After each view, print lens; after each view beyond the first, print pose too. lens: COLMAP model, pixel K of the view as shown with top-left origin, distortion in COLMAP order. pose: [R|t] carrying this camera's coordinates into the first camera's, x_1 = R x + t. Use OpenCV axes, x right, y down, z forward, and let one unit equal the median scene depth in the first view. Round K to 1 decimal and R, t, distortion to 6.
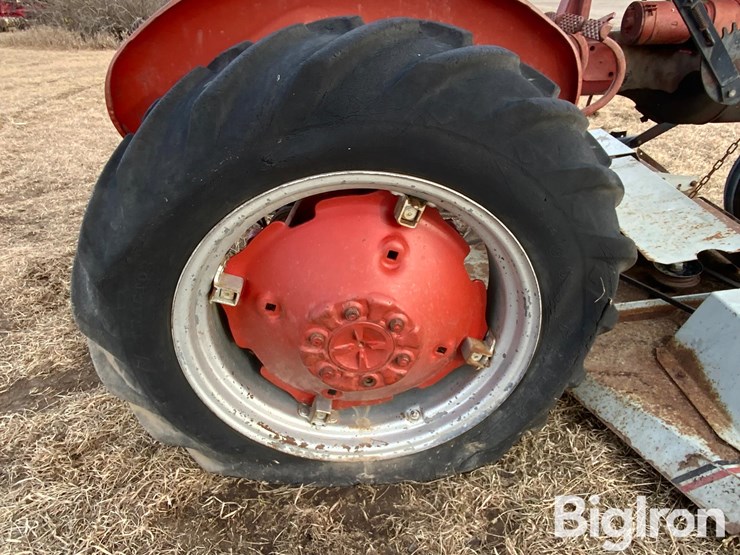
lens RADIAL K [[493.2, 0, 371.9], [0, 493.2, 275.3], [0, 0, 1]] dist [0.027687, -0.034481]
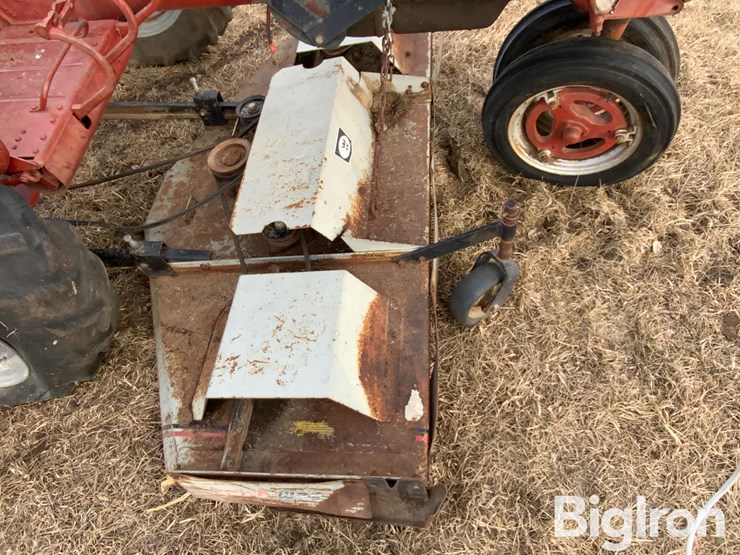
lens RADIAL K [[493.2, 0, 372.9], [0, 493.2, 276.9], [0, 0, 1]] dist [0.027687, -0.034481]
pose [[0.992783, 0.045123, -0.111113, 1.221419], [0.008949, 0.896056, 0.443850, -0.496144], [0.119591, -0.441641, 0.889186, 0.066149]]
